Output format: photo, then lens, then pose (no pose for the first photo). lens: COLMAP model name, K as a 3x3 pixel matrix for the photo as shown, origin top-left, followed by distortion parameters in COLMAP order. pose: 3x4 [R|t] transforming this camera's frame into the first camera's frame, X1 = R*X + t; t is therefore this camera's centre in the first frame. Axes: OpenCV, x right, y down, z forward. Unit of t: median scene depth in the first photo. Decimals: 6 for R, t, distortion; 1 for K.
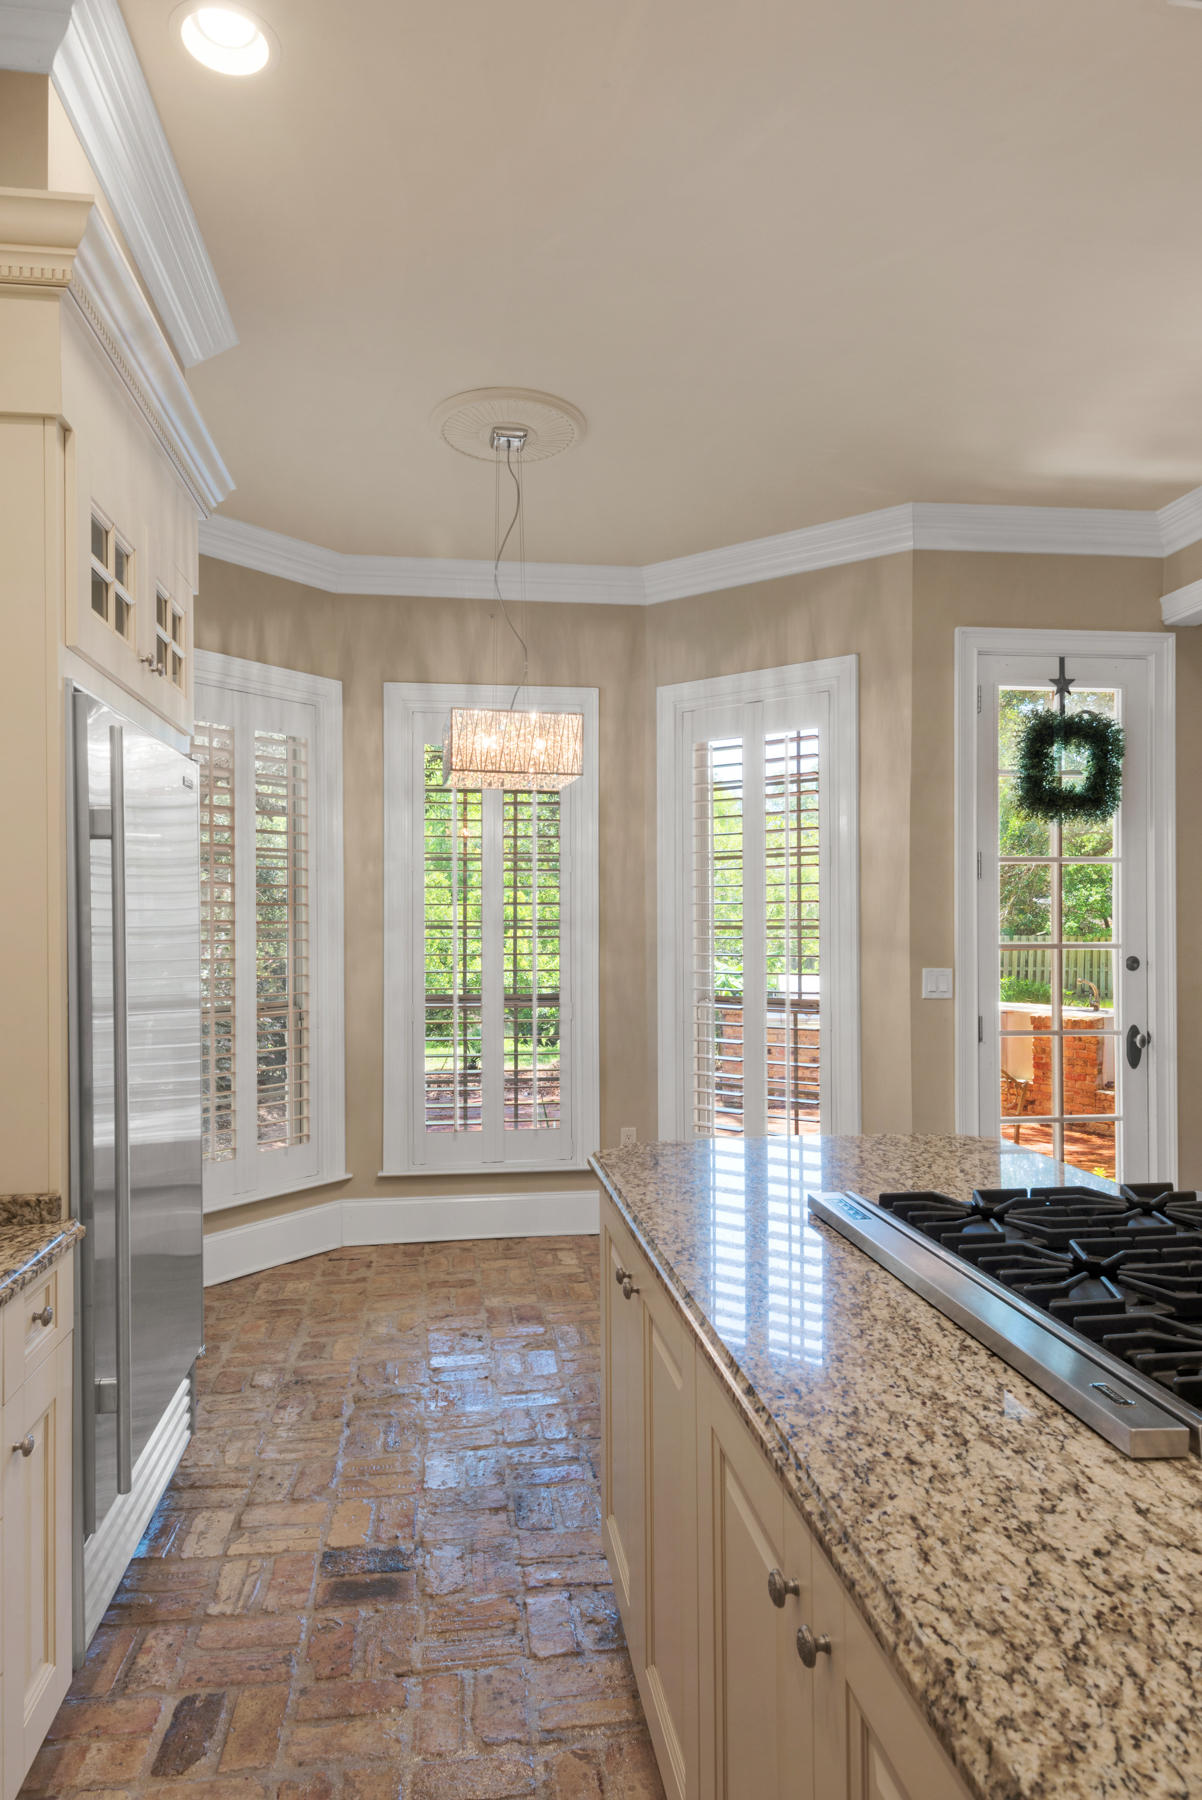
lens RADIAL K [[1113.5, 0, 601.0], [0, 1113.5, 900.0], [0, 0, 1]] dist [0.001528, 0.000229]
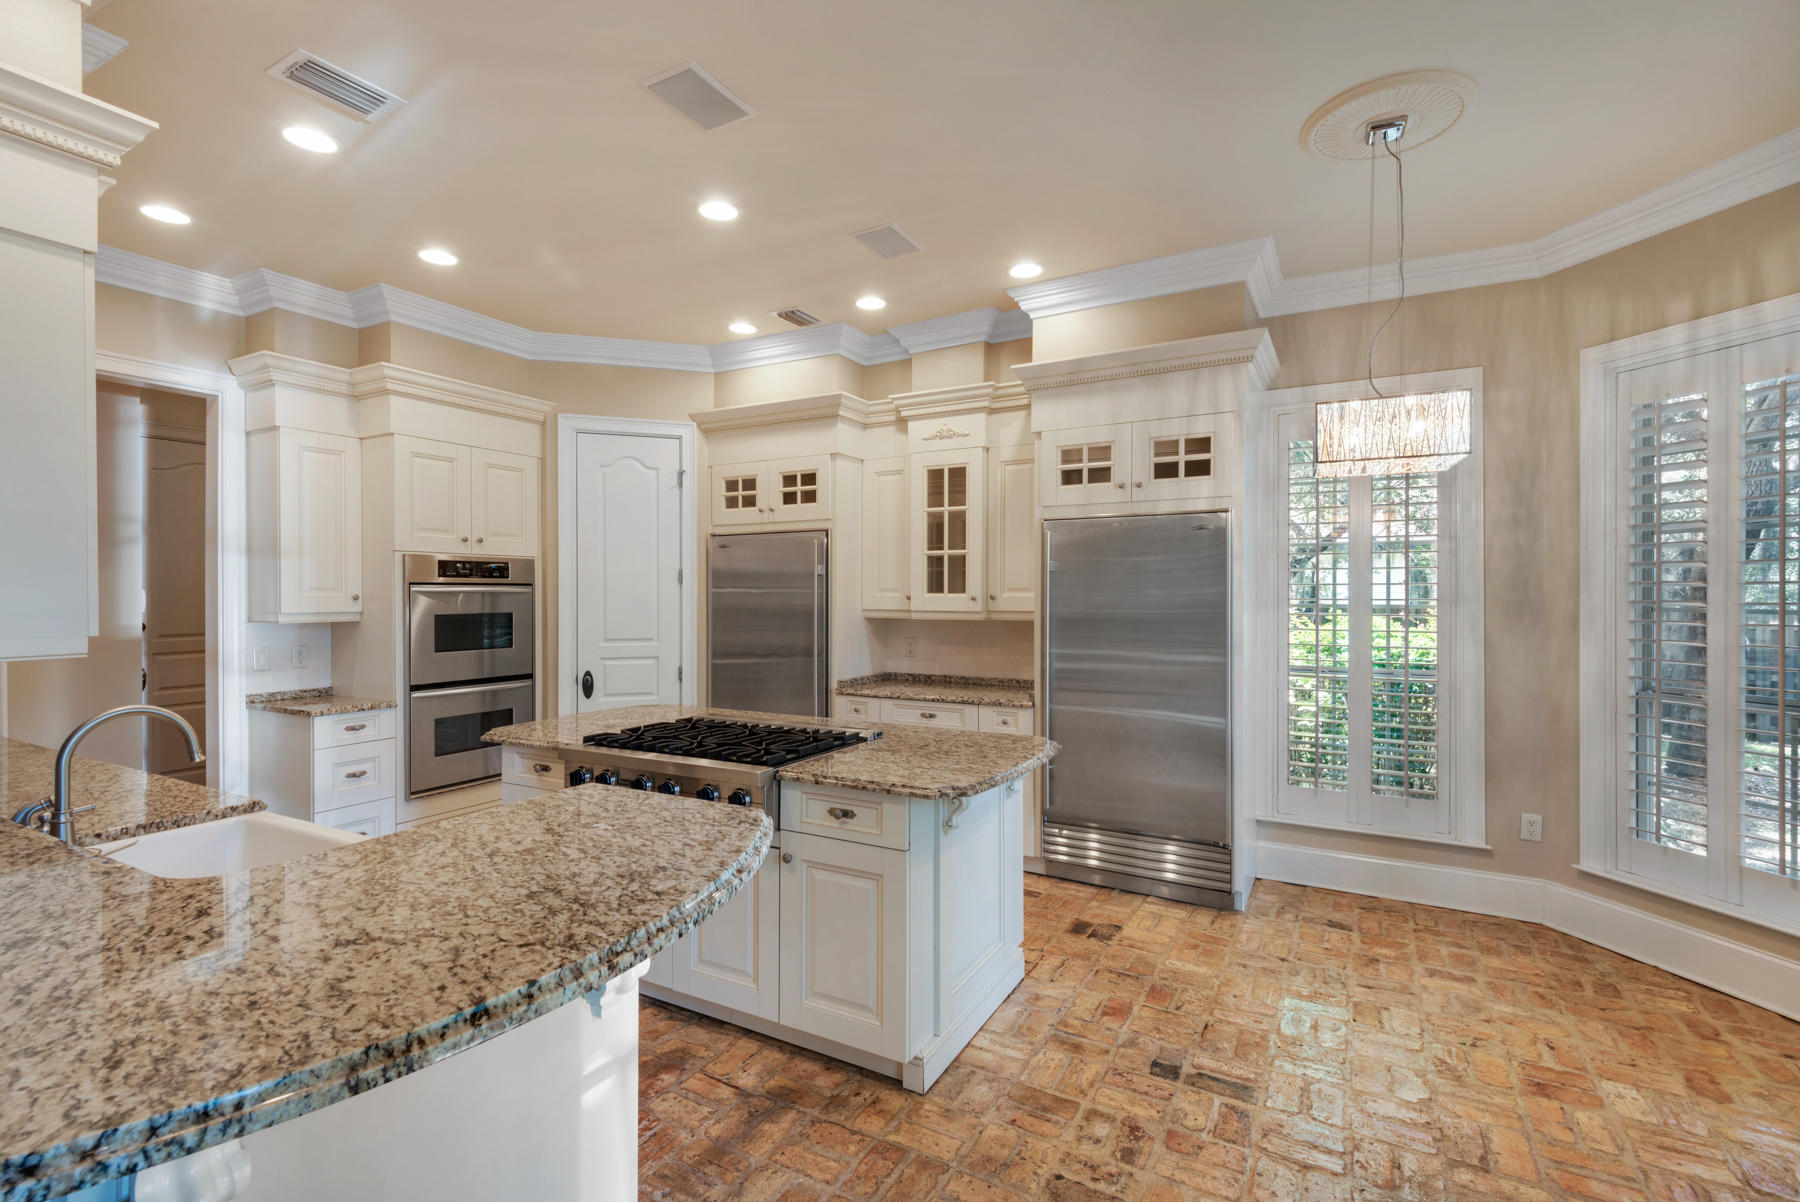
lens RADIAL K [[812.6, 0, 894.7], [0, 812.6, 594.1], [0, 0, 1]] dist [0.034501, -0.025253]
pose [[-0.608295, 0.005963, -0.793688, 0.633409], [0.008217, 0.999966, 0.001215, 0.006394], [0.793668, -0.005783, -0.608323, 0.893218]]
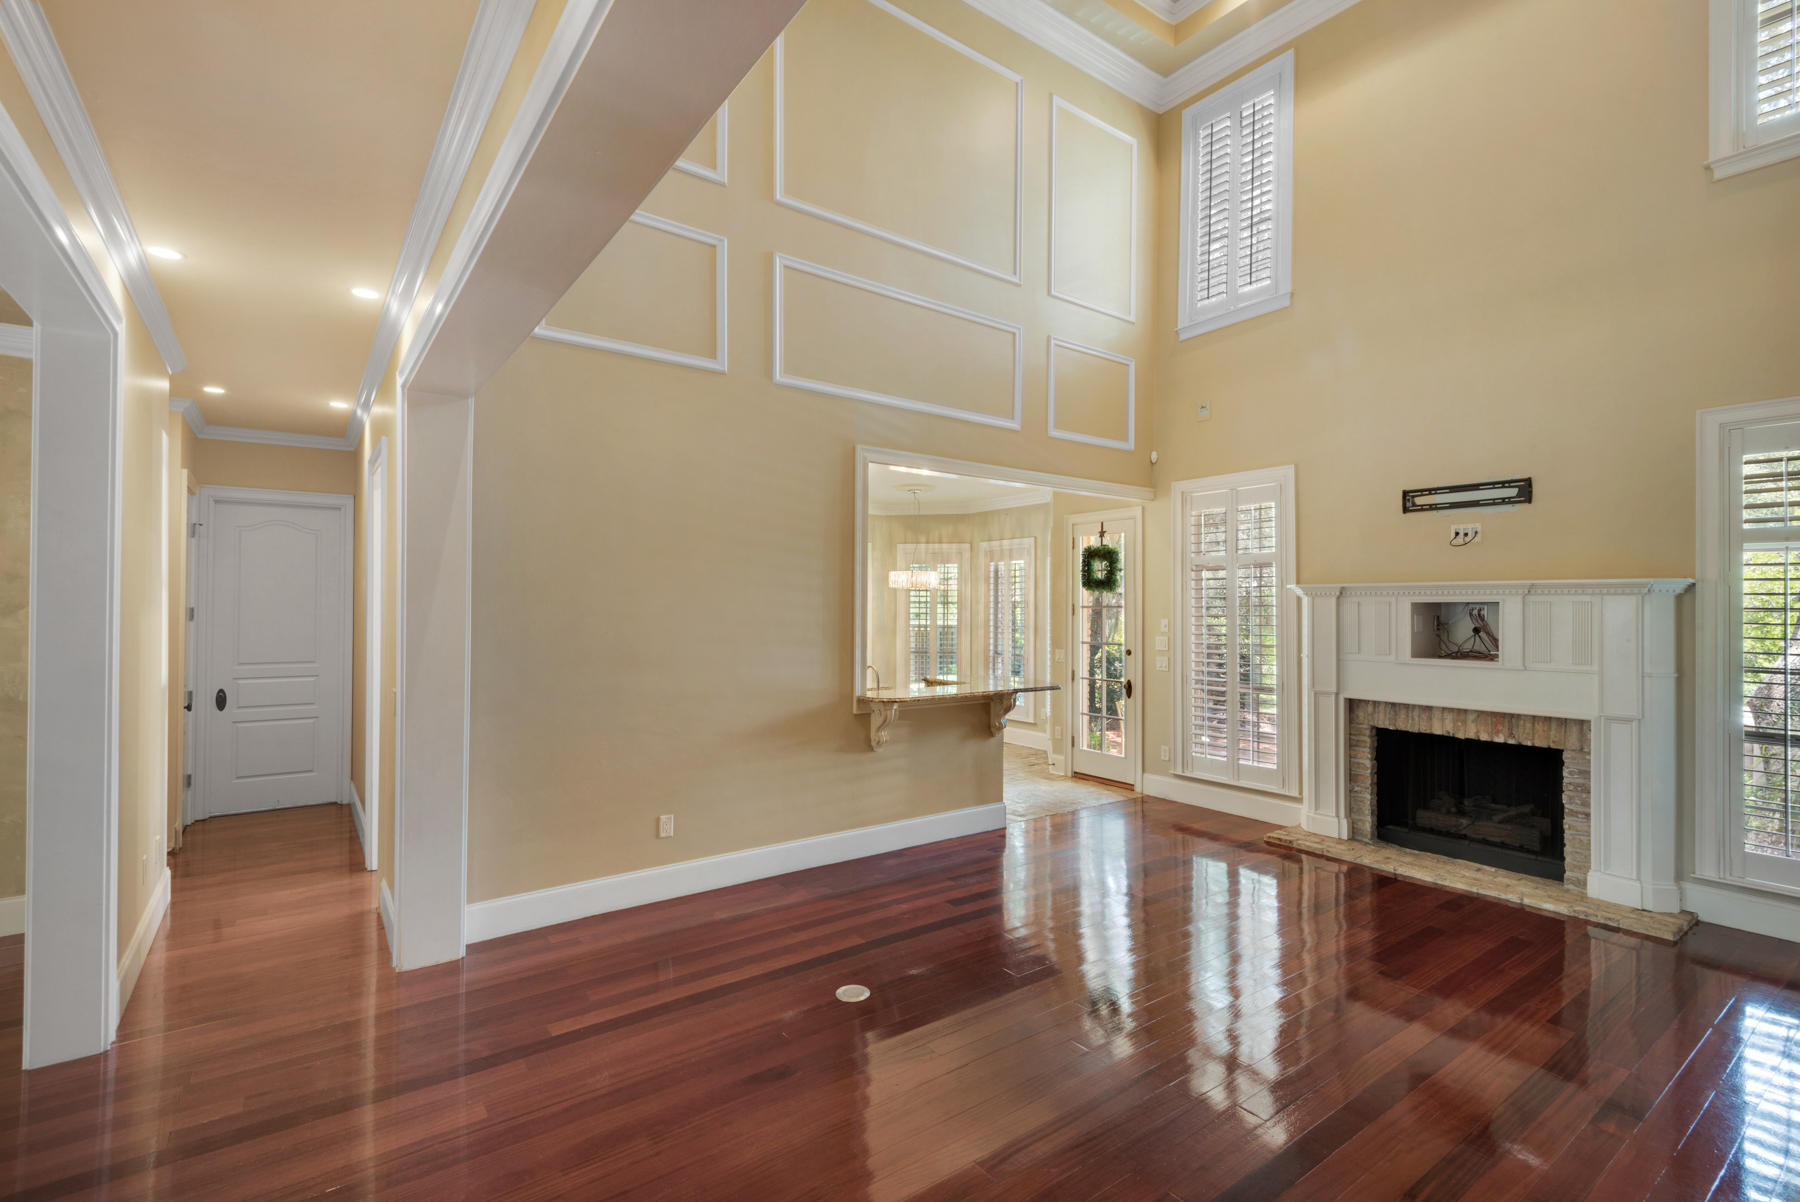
lens RADIAL K [[809.8, 0, 900.0], [0, 809.8, 601.0], [0, 0, 1]] dist [0.000322, -0.000888]
pose [[0.483819, -0.001883, -0.875166, 1.715850], [0.000506, 0.999998, -0.001872, -0.047072], [0.875168, 0.000463, 0.483819, -0.214536]]
